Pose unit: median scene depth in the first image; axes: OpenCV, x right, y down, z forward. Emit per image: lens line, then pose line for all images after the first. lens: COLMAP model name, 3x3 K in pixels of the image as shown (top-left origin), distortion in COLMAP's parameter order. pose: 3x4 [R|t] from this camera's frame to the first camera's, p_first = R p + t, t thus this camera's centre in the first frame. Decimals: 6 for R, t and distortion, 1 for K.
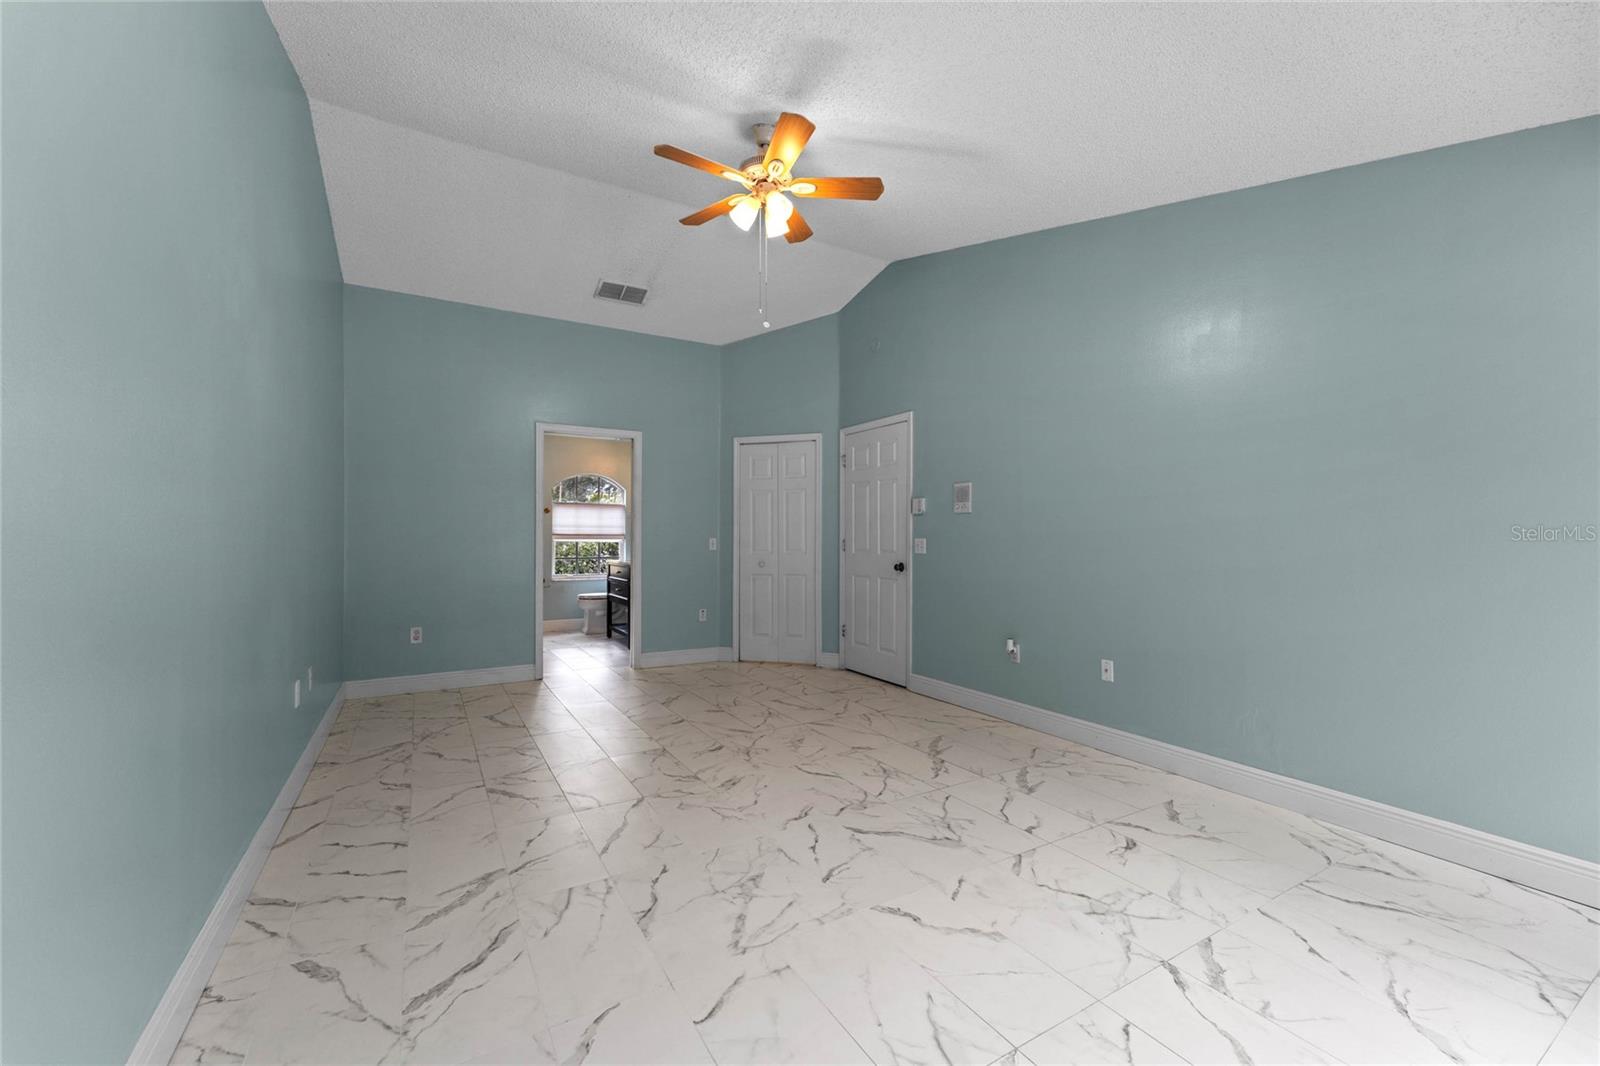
lens RADIAL K [[652.3, 0, 838.5], [0, 652.3, 534.8], [0, 0, 1]] dist [0.003351, -0.000023]
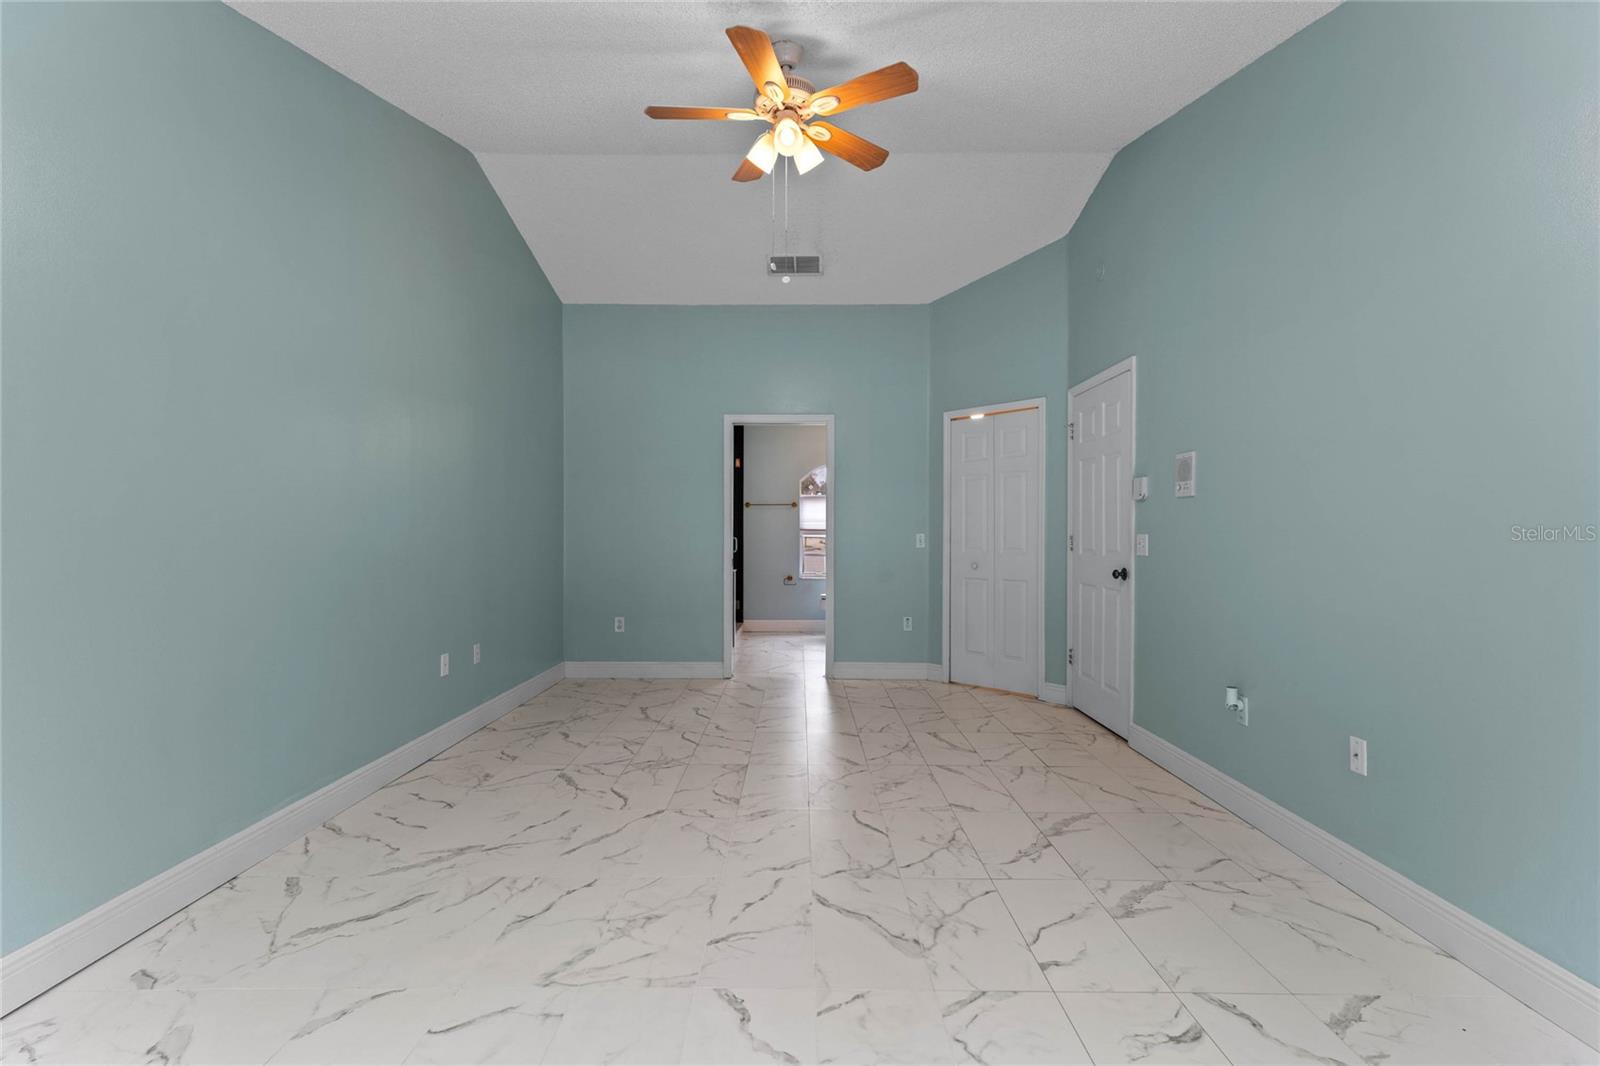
lens RADIAL K [[766.4, 0, 814.6], [0, 766.4, 534.3], [0, 0, 1]] dist [0.001290, -0.002230]
pose [[0.846601, 0.001569, -0.532226, 0.284900], [0.000795, 0.999991, 0.004213, 0.002087], [0.532227, -0.003989, 0.846592, 0.114125]]
